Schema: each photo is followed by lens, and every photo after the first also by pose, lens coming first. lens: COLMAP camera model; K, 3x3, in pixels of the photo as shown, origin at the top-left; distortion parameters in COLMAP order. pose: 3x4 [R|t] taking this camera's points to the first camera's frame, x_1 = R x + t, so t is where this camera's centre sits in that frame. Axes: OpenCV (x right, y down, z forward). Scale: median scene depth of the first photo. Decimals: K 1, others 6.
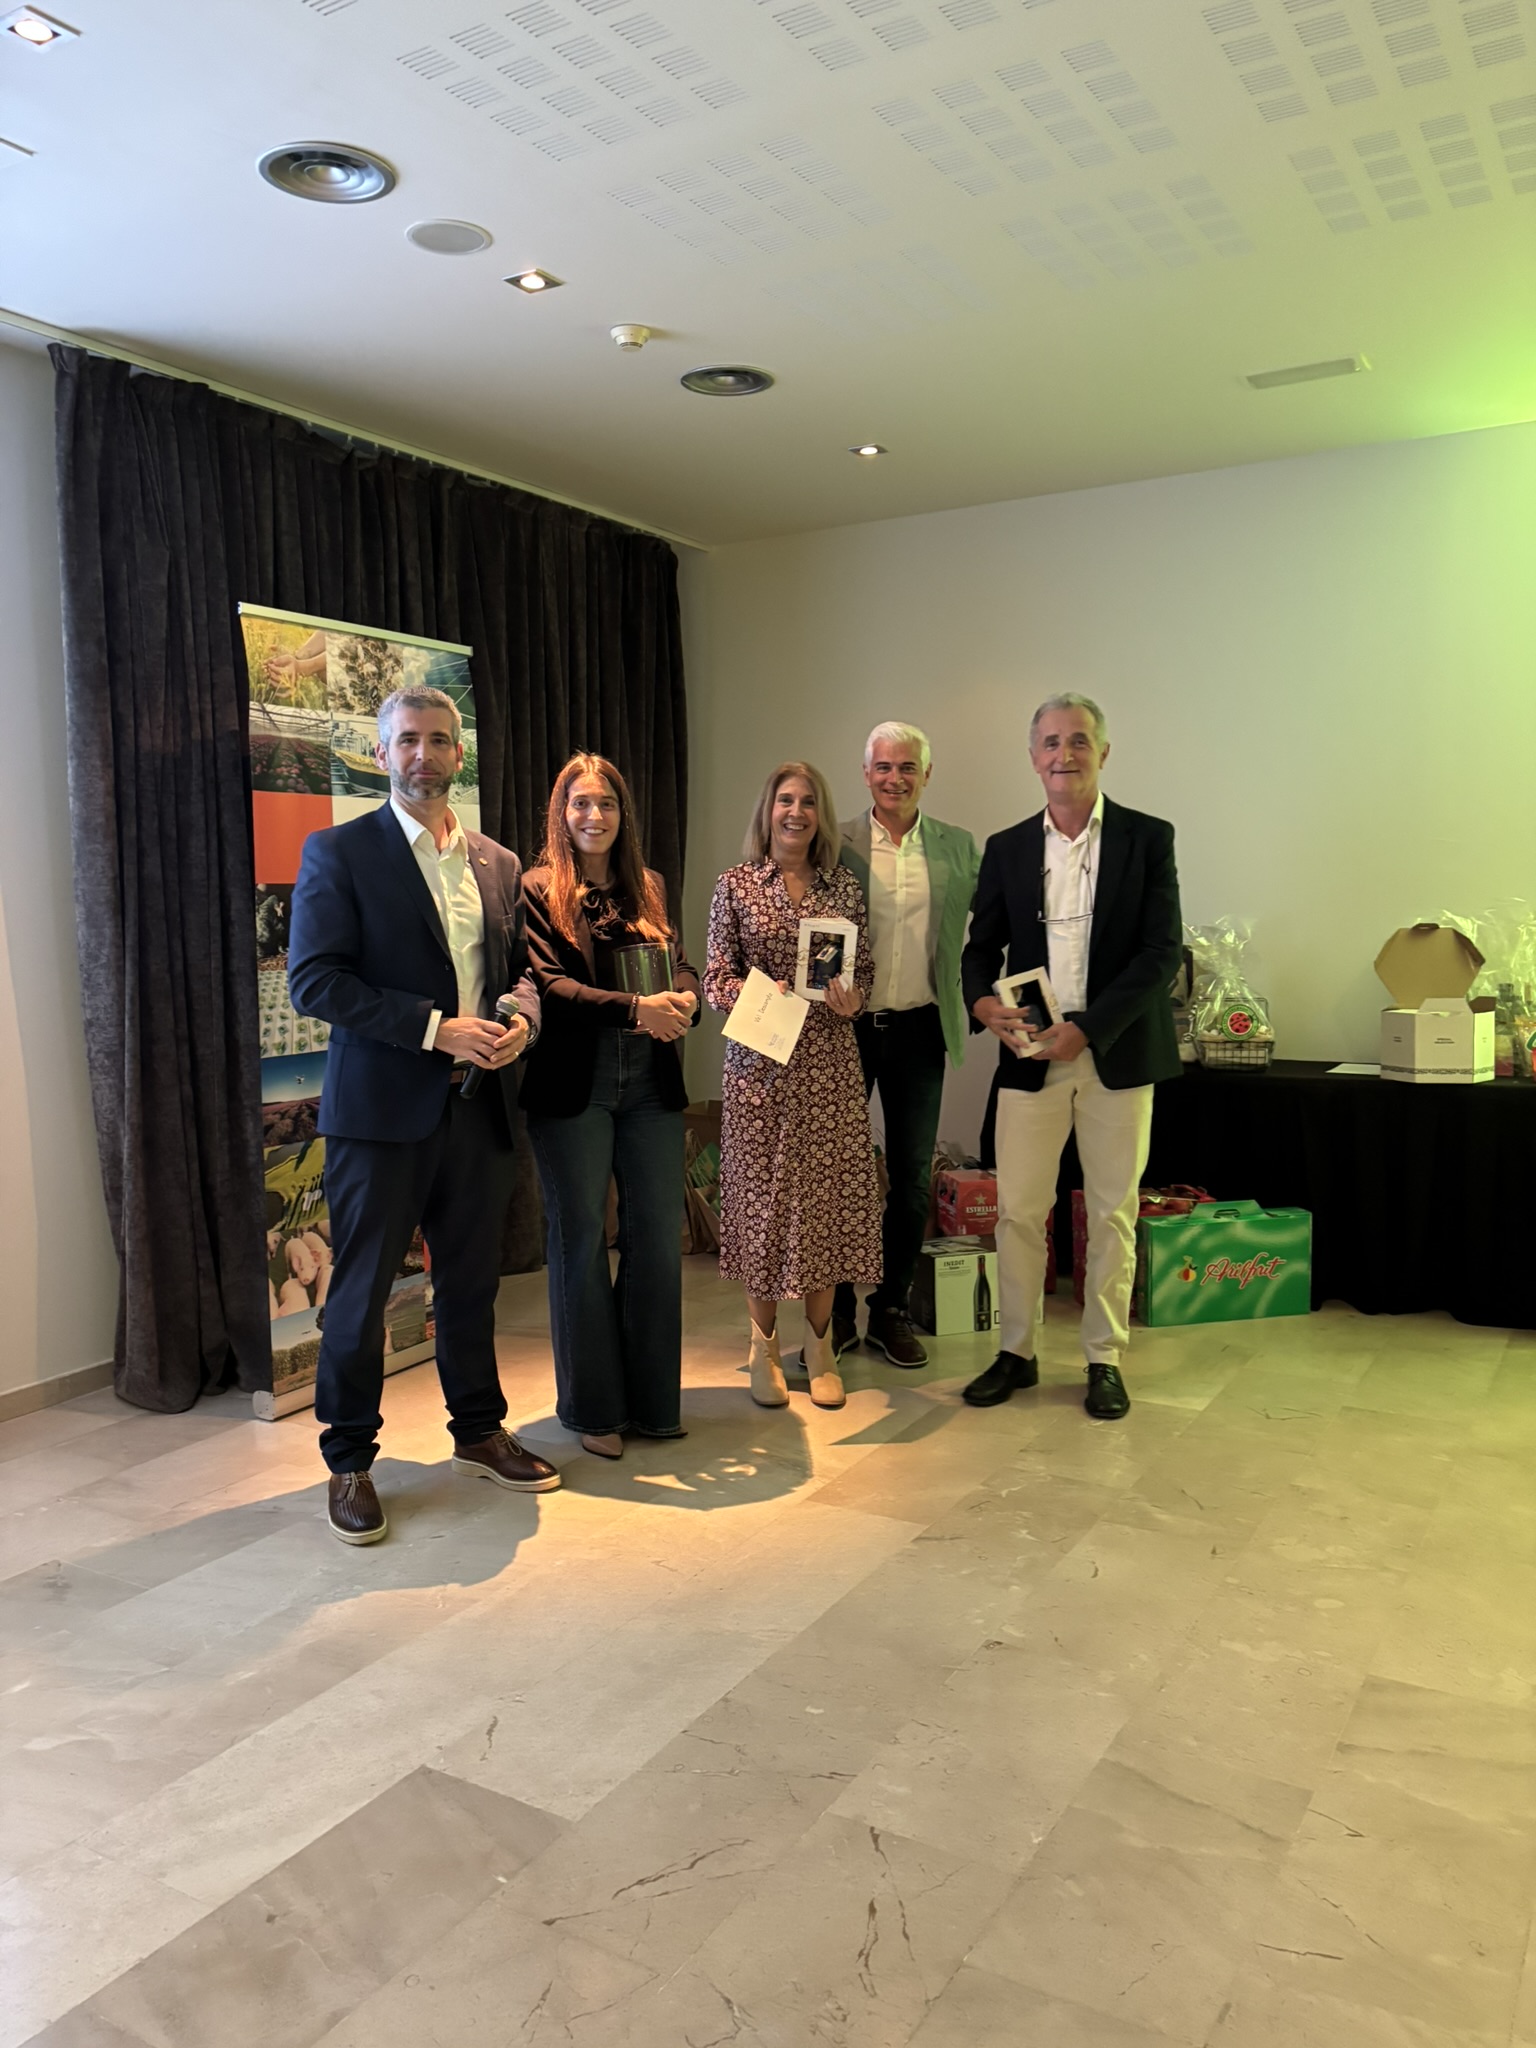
lens RADIAL K [[1545.9, 0, 752.7], [0, 1545.9, 1020.5], [0, 0, 1]] dist [0.036761, -0.033080]
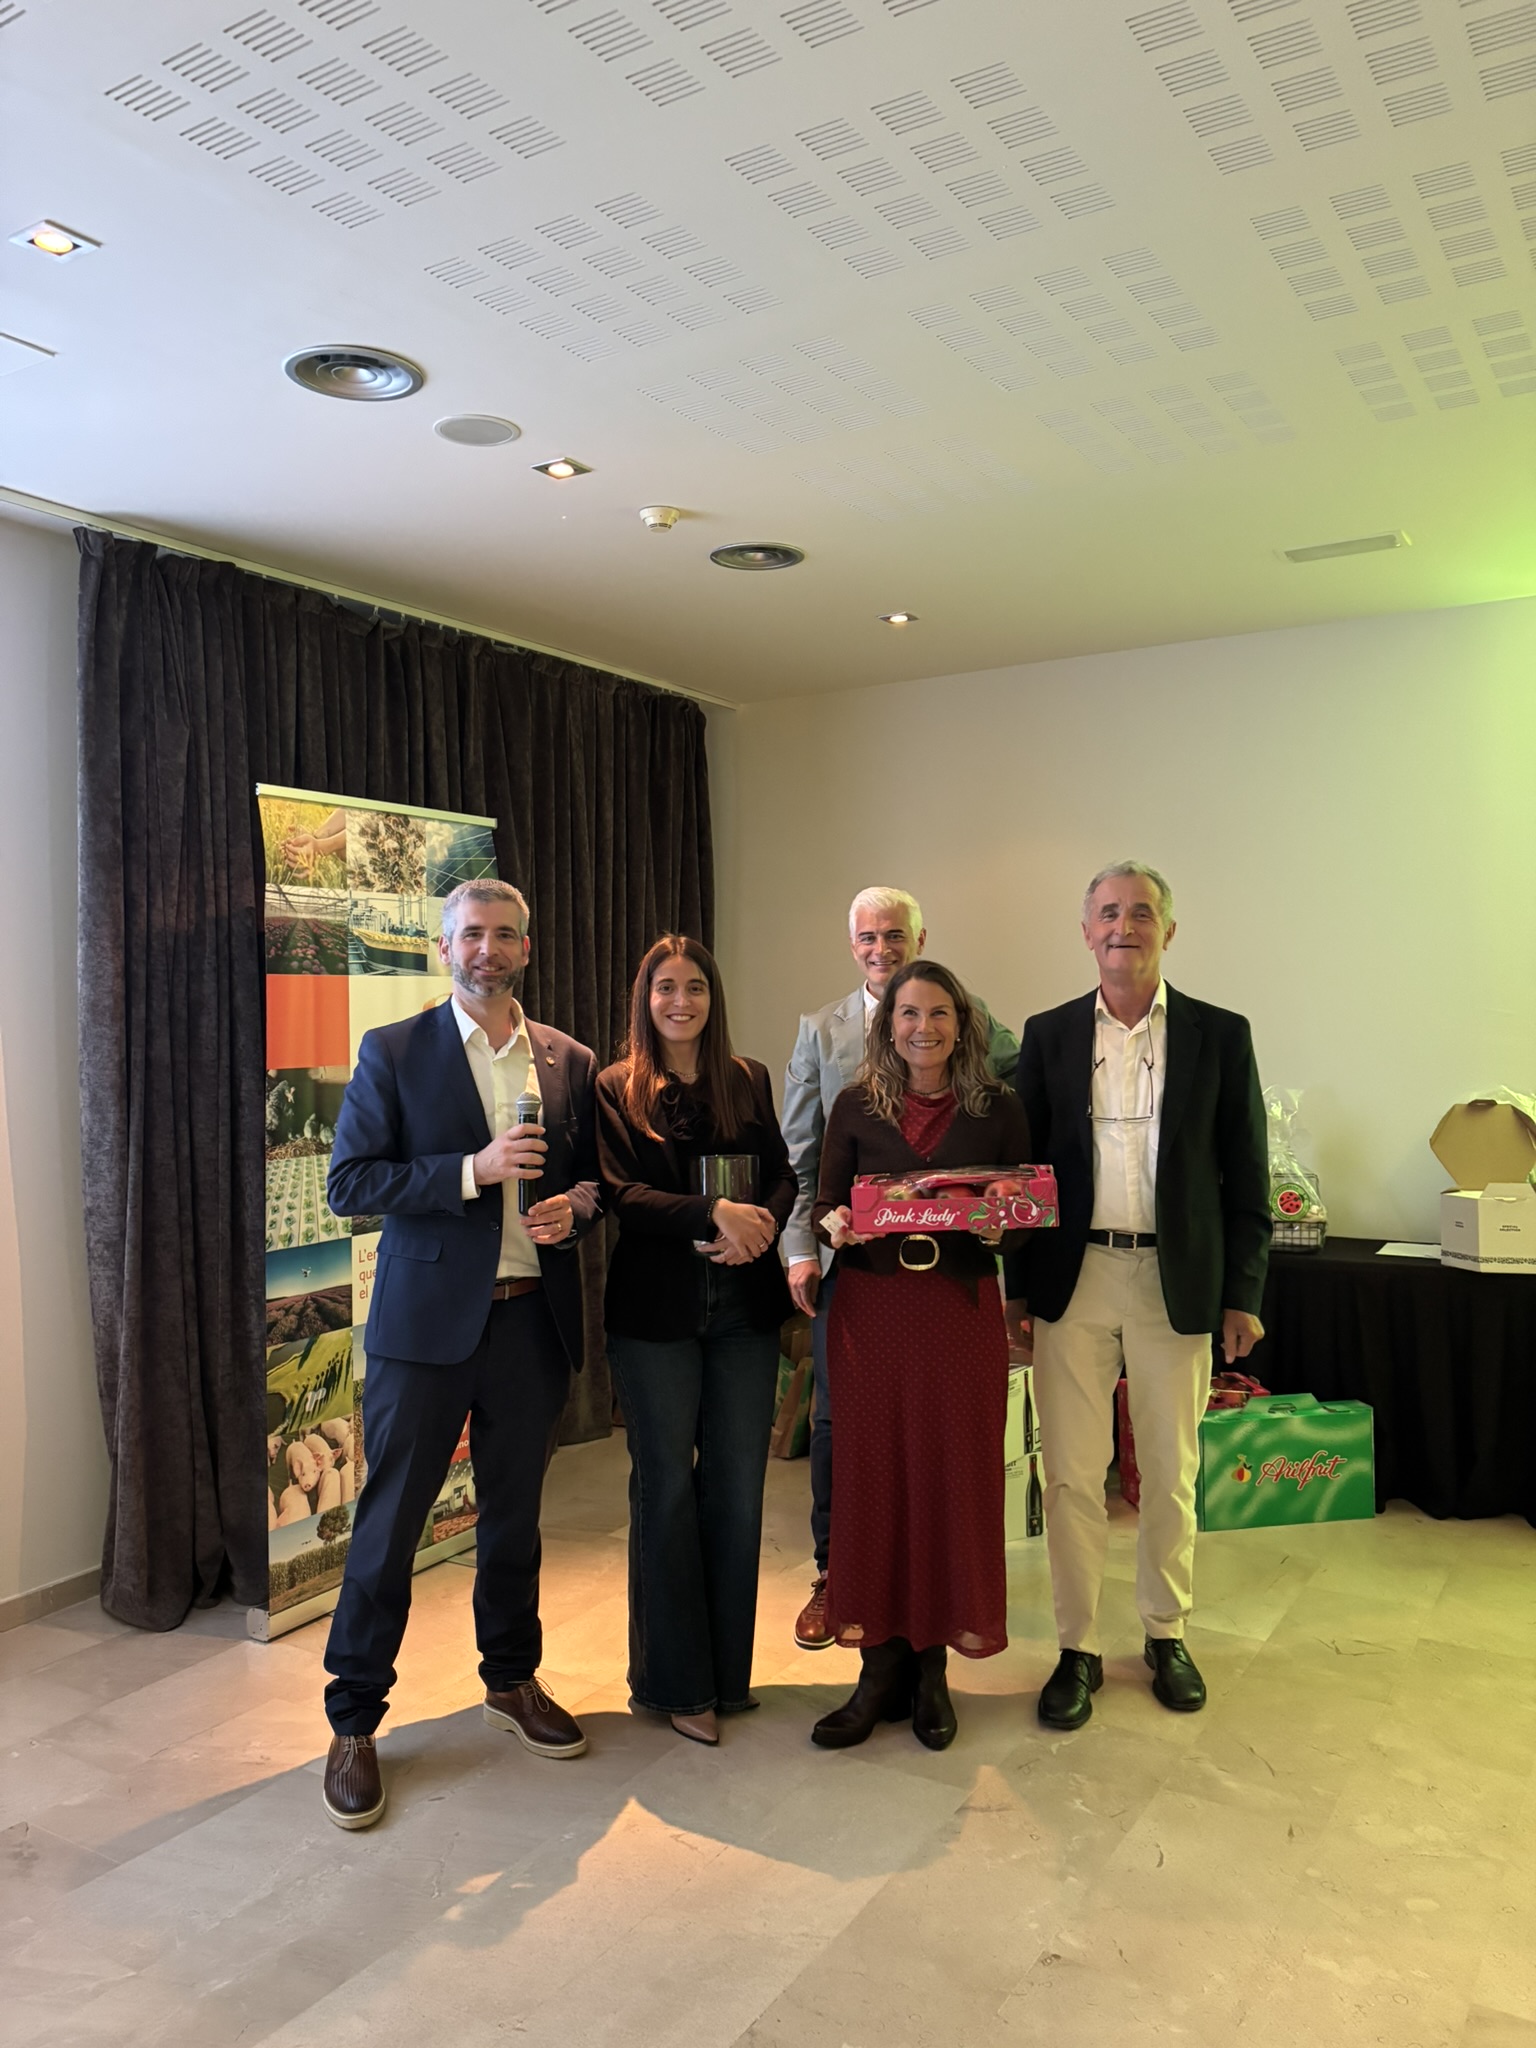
lens RADIAL K [[1545.9, 0, 752.1], [0, 1545.9, 1012.6], [0, 0, 1]] dist [0.036761, -0.033080]
pose [[0.999864, 0.003148, -0.016215, -0.002767], [-0.004399, 0.996969, -0.077670, -0.049061], [0.015922, 0.077731, 0.996847, 0.041021]]
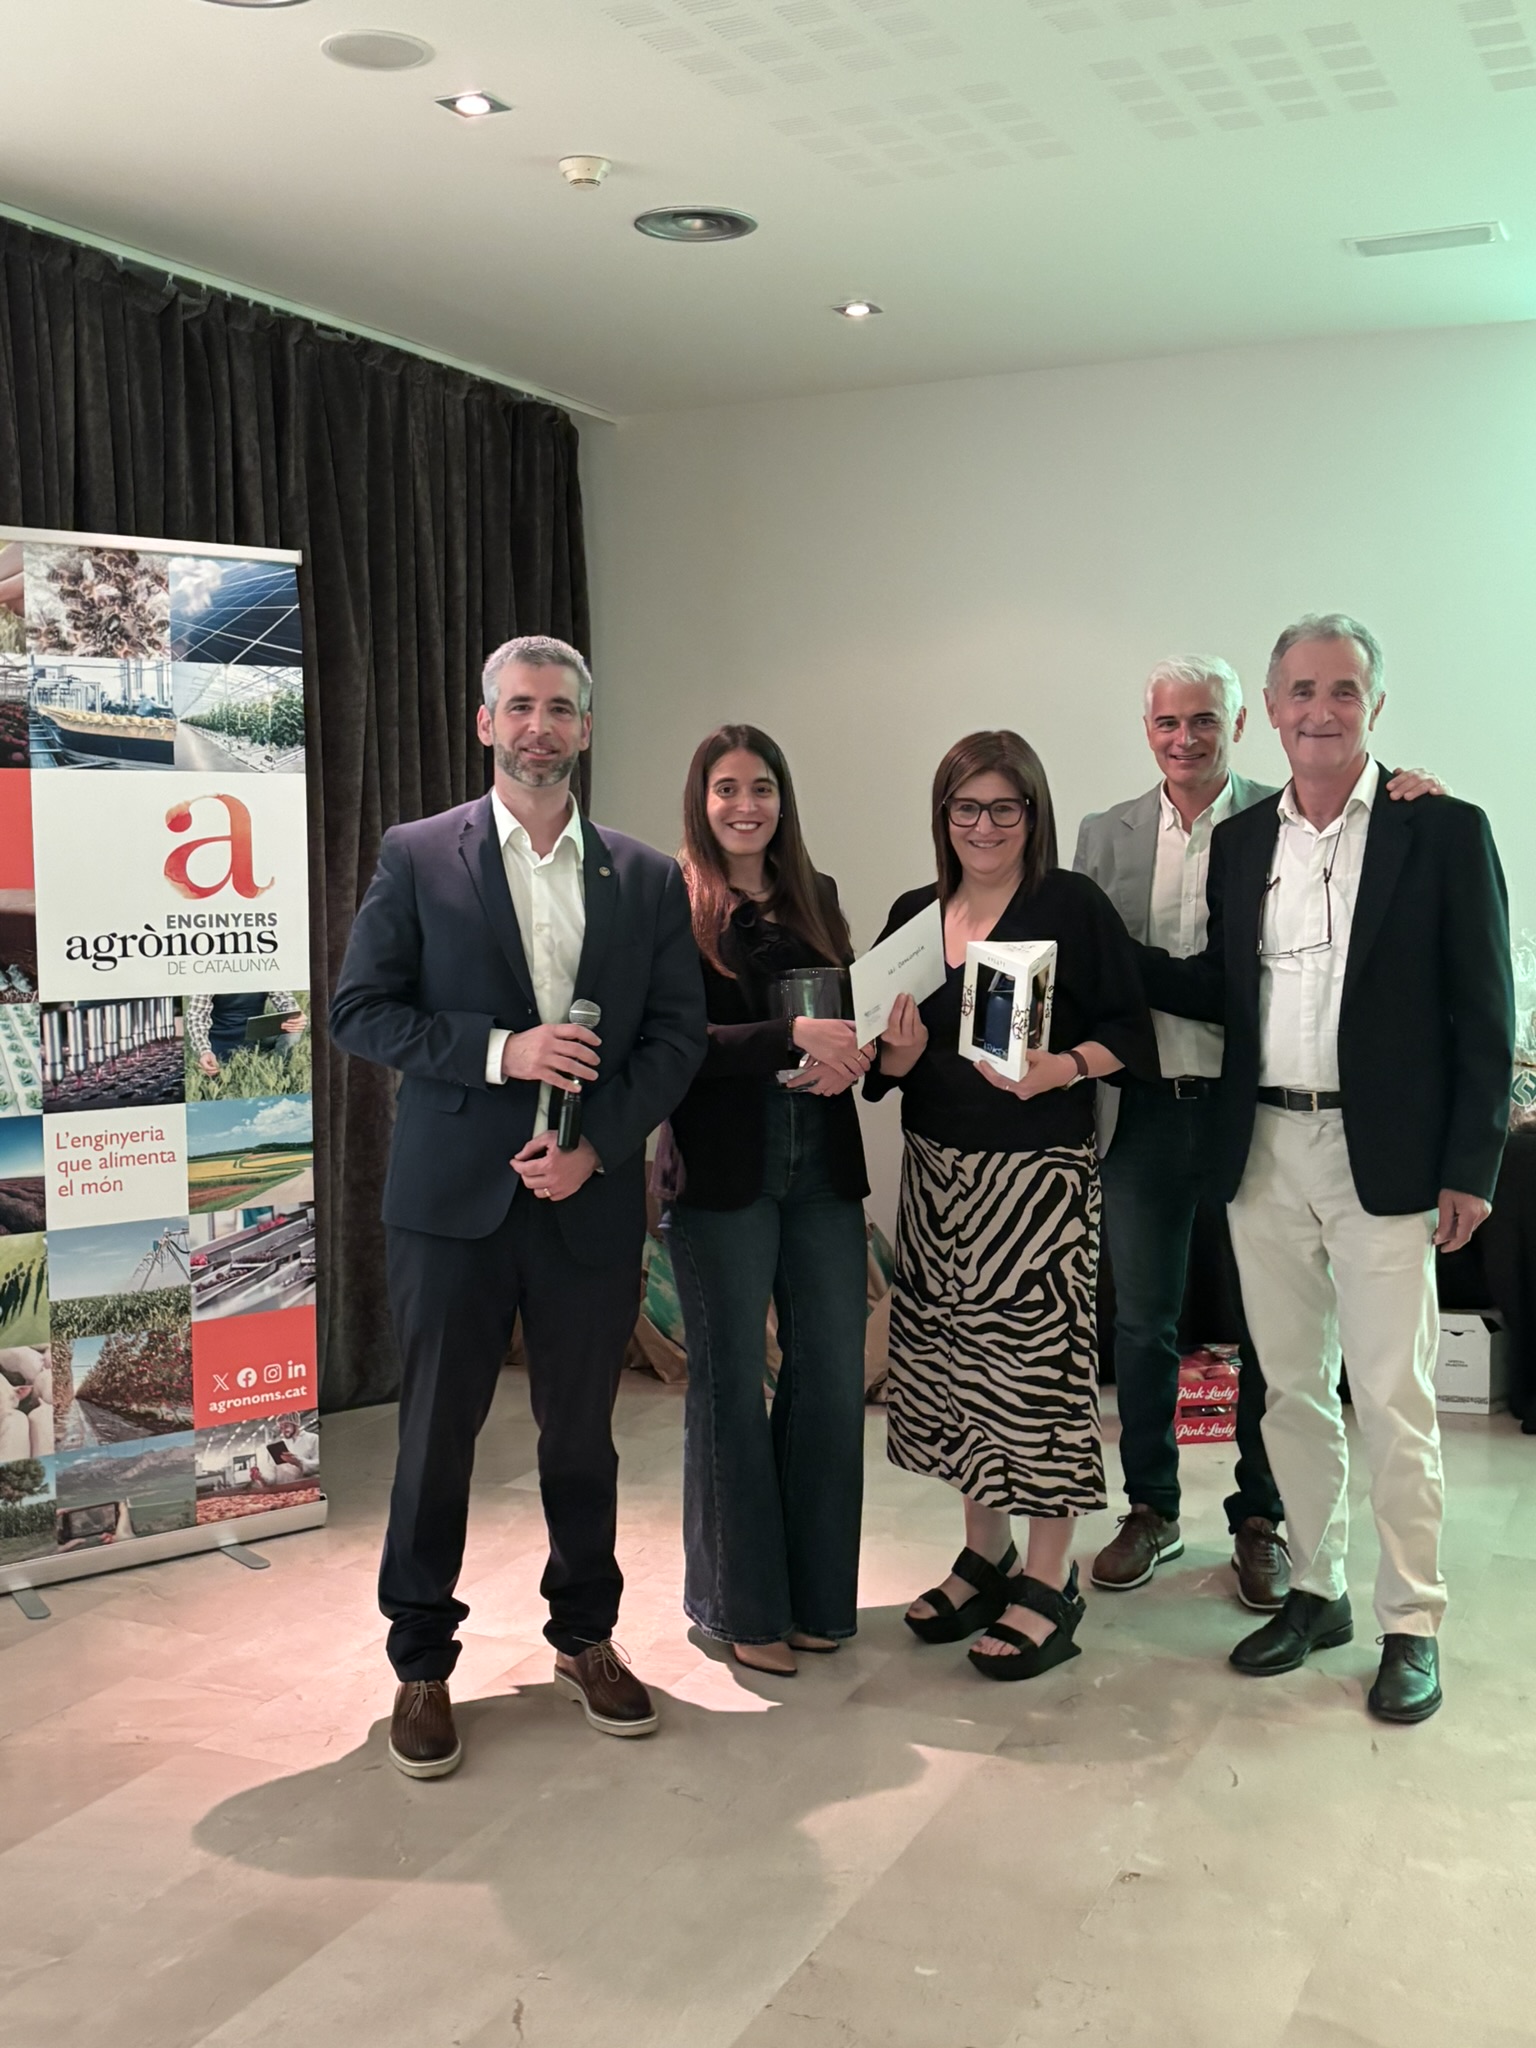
lens RADIAL K [[2152.0, 0, 779.8], [0, 2152.0, 1009.6], [0, 0, 1]] dist [0.019130, 0.000000]
pose [[0.994634, -0.003643, 0.103391, -0.093155], [0.004208, 0.999977, -0.005248, -0.024527], [-0.103370, 0.005654, 0.994627, -0.054171]]
